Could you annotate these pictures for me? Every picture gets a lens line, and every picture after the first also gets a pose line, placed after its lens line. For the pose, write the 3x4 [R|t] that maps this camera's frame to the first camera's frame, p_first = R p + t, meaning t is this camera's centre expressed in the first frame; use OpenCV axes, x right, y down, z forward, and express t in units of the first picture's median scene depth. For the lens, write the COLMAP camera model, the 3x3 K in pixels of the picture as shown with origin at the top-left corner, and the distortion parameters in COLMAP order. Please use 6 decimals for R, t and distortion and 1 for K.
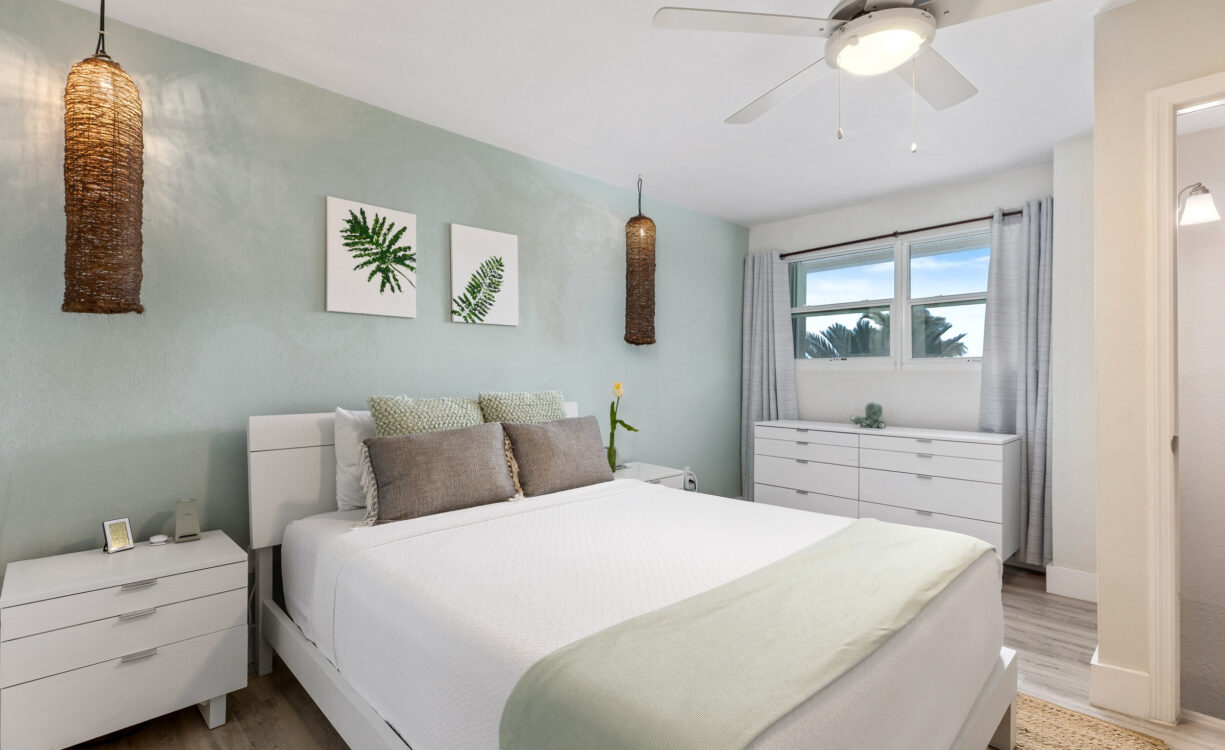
lens RADIAL K [[564.4, 0, 605.1], [0, 564.4, 378.3], [0, 0, 1]] dist [-0.002025, 0.001236]
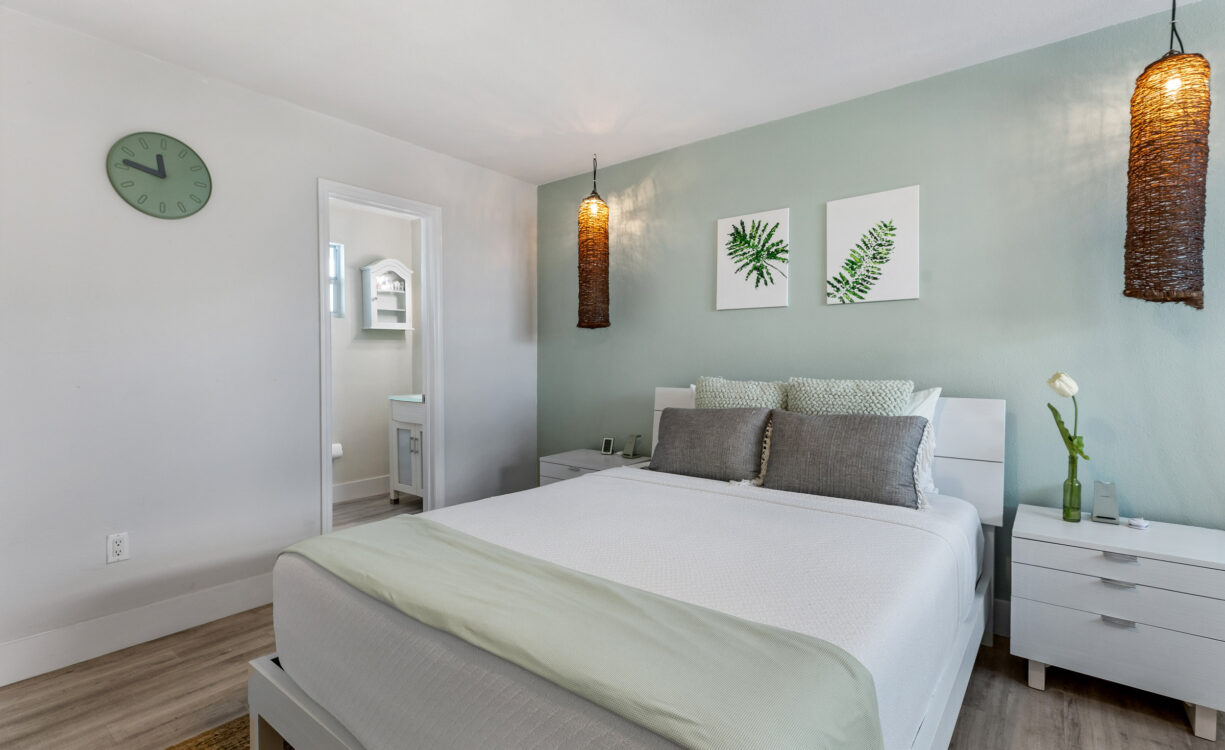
lens RADIAL K [[564.4, 0, 606.0], [0, 564.4, 369.0], [0, 0, 1]] dist [-0.002025, 0.001236]
pose [[0.122987, 0.010720, -0.992350, 0.687422], [-0.008620, 0.999915, 0.009733, 0.003247], [0.992371, 0.007357, 0.123069, 0.549403]]
